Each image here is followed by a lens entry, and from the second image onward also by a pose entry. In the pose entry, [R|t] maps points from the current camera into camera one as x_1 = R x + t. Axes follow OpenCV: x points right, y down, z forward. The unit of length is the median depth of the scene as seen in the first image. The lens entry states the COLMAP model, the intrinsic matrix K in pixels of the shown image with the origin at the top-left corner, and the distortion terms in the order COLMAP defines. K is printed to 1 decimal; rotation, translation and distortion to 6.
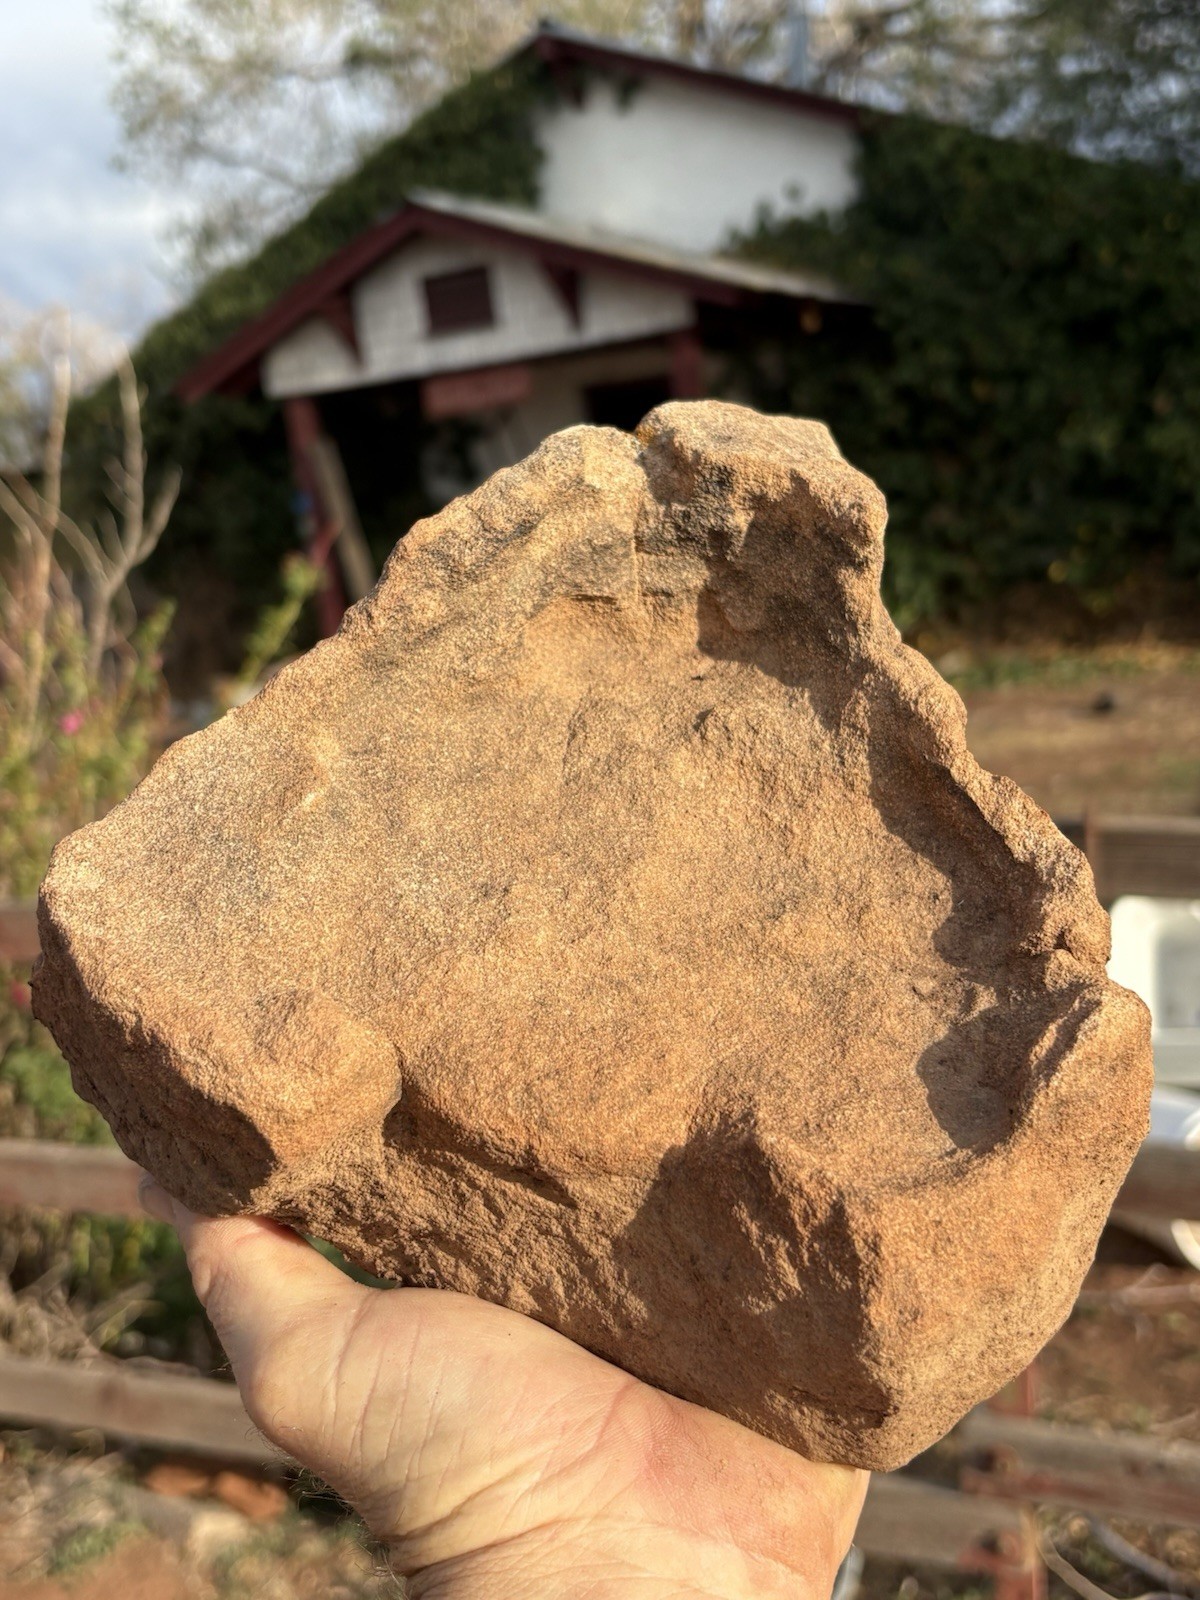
lens RADIAL K [[2461.2, 0, 594.2], [0, 2461.2, 817.9], [0, 0, 1]] dist [0.240717, -1.248047]
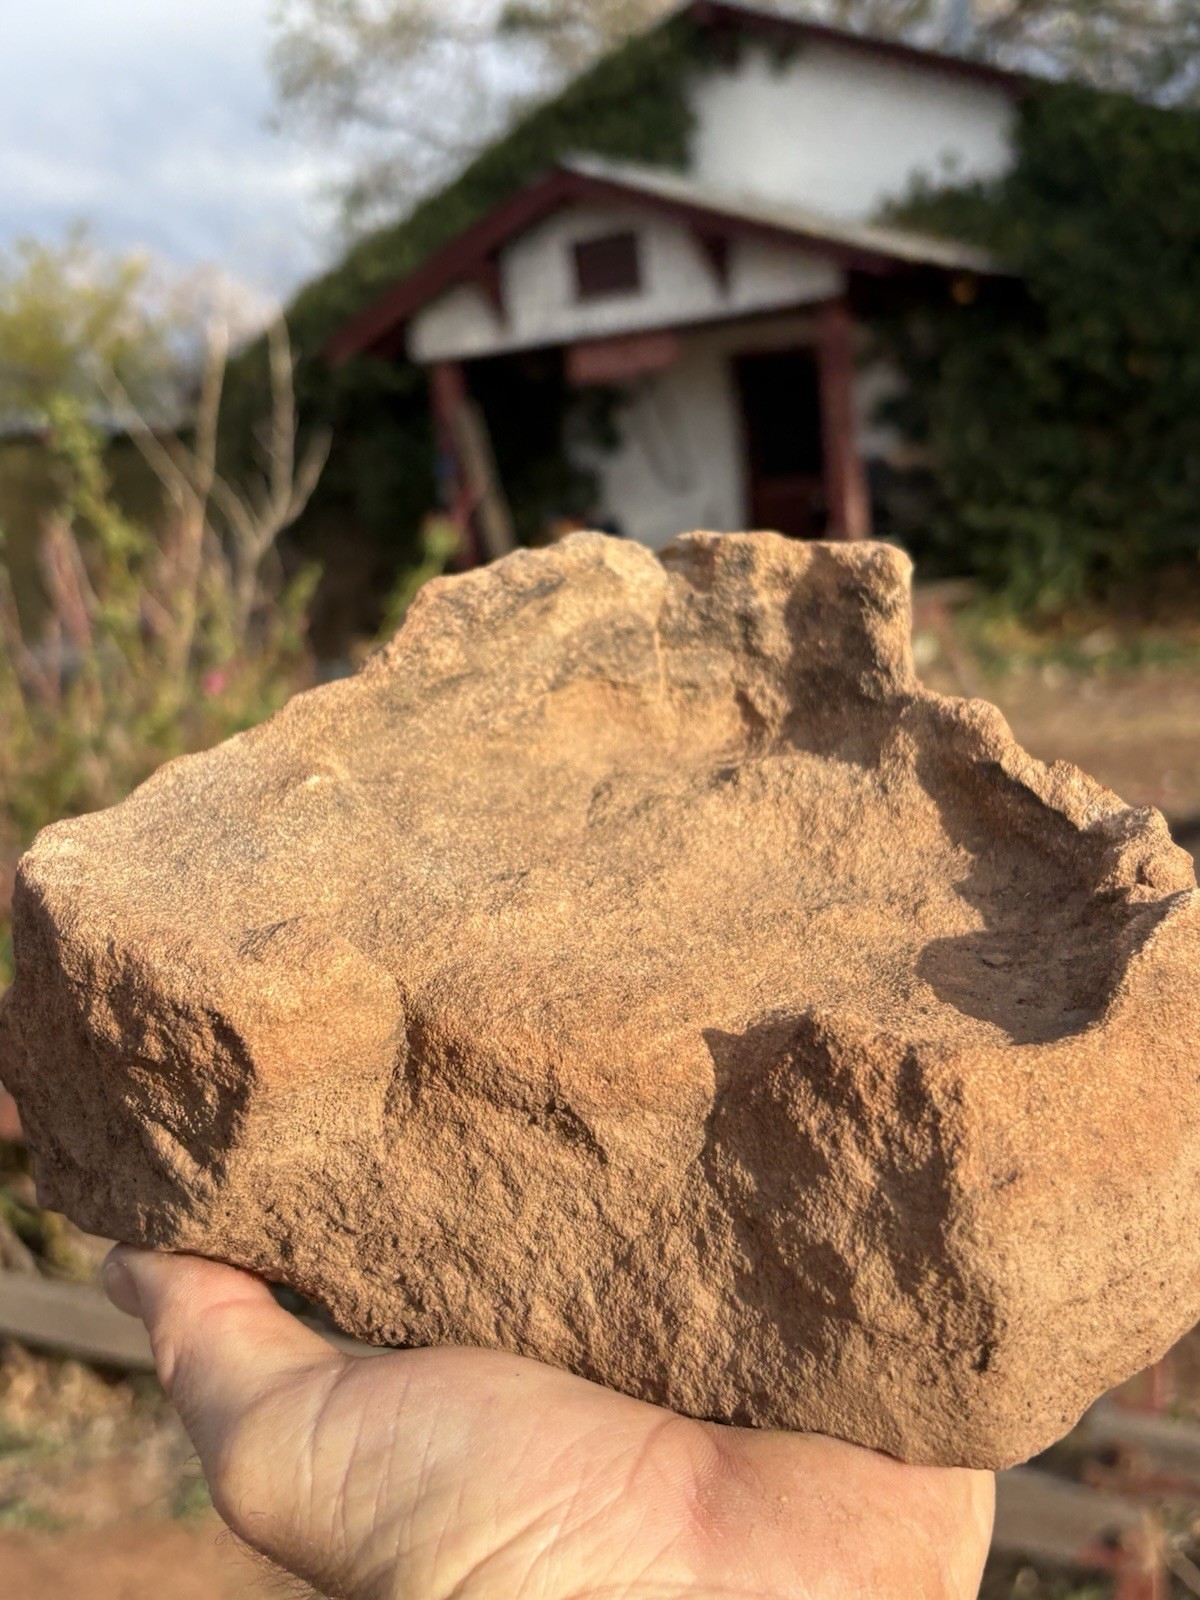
lens RADIAL K [[2377.5, 0, 593.3], [0, 2377.5, 831.8], [0, 0, 1]] dist [0.283139, -1.831443]
pose [[0.999344, -0.029252, -0.021373, 0.009057], [0.015087, 0.872390, -0.488577, 0.447181], [0.032938, 0.487934, 0.872259, 0.221188]]
